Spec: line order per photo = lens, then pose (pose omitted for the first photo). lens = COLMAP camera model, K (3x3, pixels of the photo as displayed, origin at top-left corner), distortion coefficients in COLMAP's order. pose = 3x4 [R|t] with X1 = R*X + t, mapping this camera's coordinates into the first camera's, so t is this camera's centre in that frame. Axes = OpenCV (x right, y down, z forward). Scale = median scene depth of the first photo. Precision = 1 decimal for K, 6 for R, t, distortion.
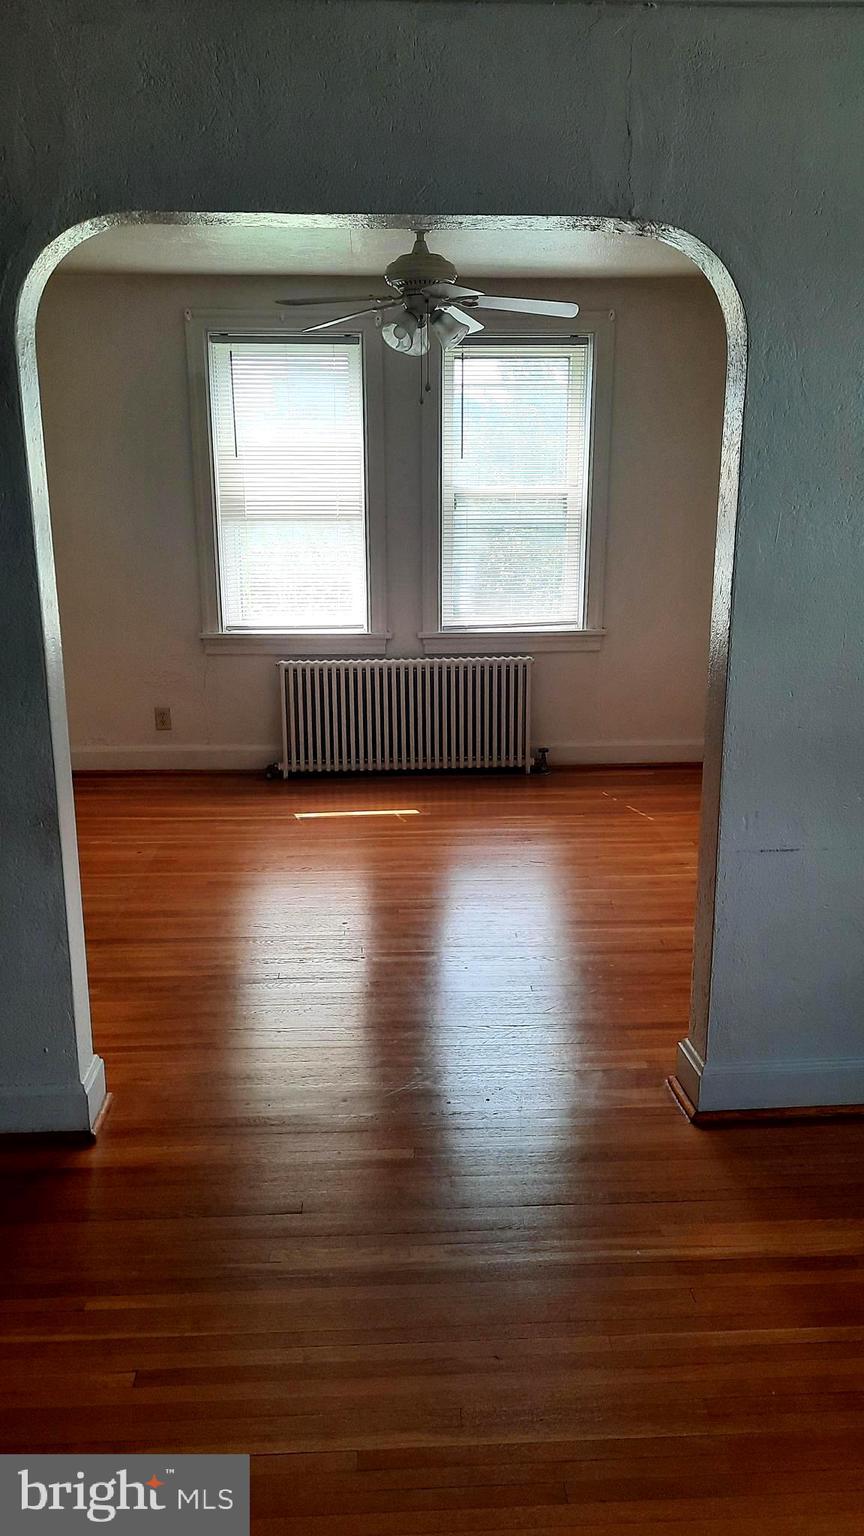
lens RADIAL K [[1137.4, 0, 432.0], [0, 1137.4, 768.0], [0, 0, 1]] dist [-0.000753, -0.002017]
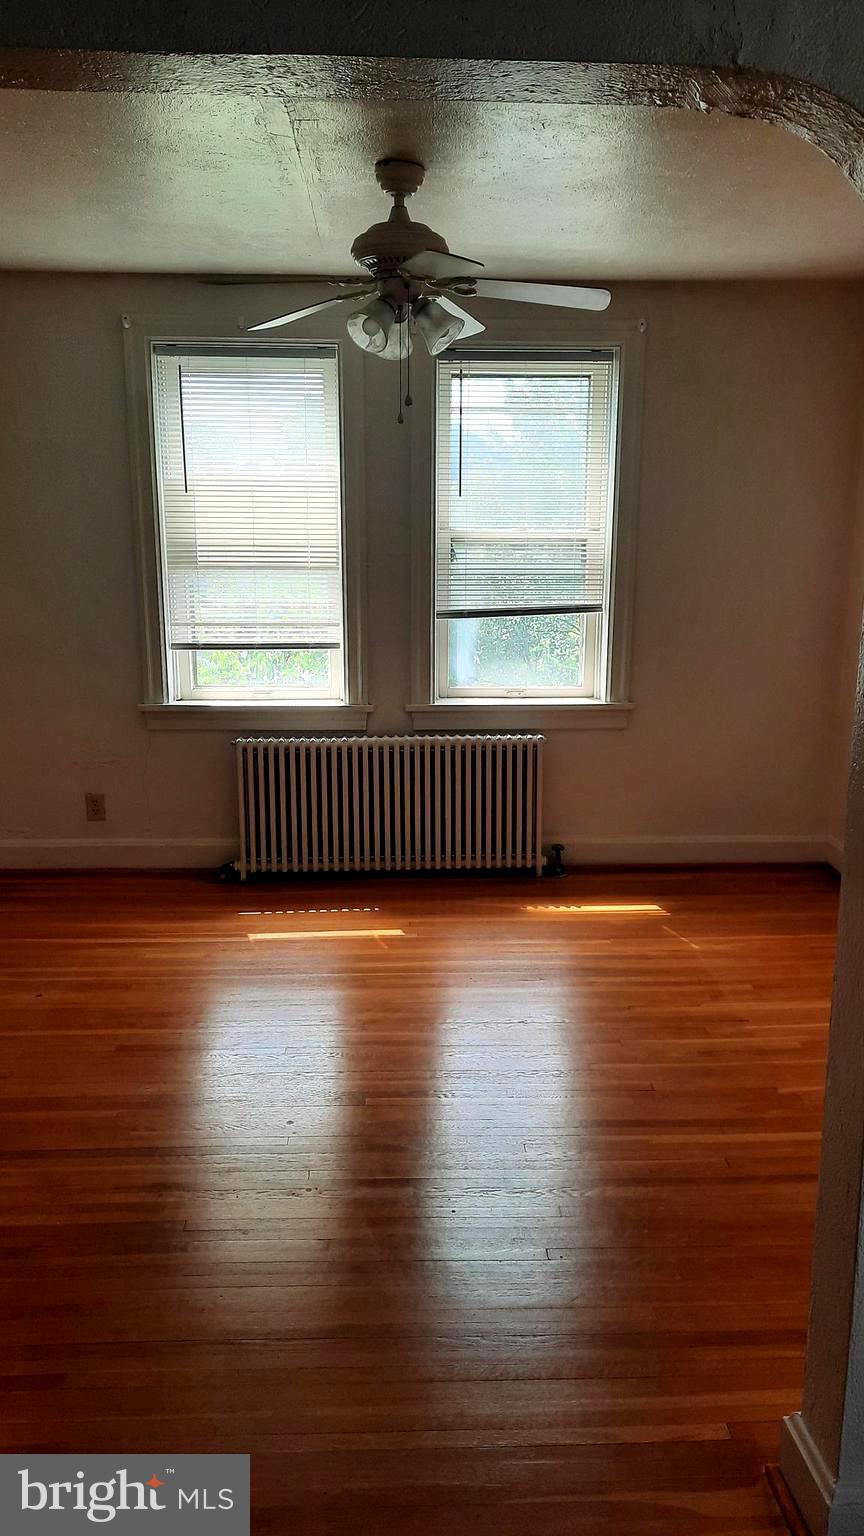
lens RADIAL K [[1207.6, 0, 432.0], [0, 1207.6, 768.0], [0, 0, 1]] dist [-0.005267, -0.000792]
pose [[0.999978, 0.006360, -0.001981, 0.009500], [-0.006443, 0.998972, -0.044868, -0.037229], [0.001693, 0.044879, 0.998991, 0.139875]]
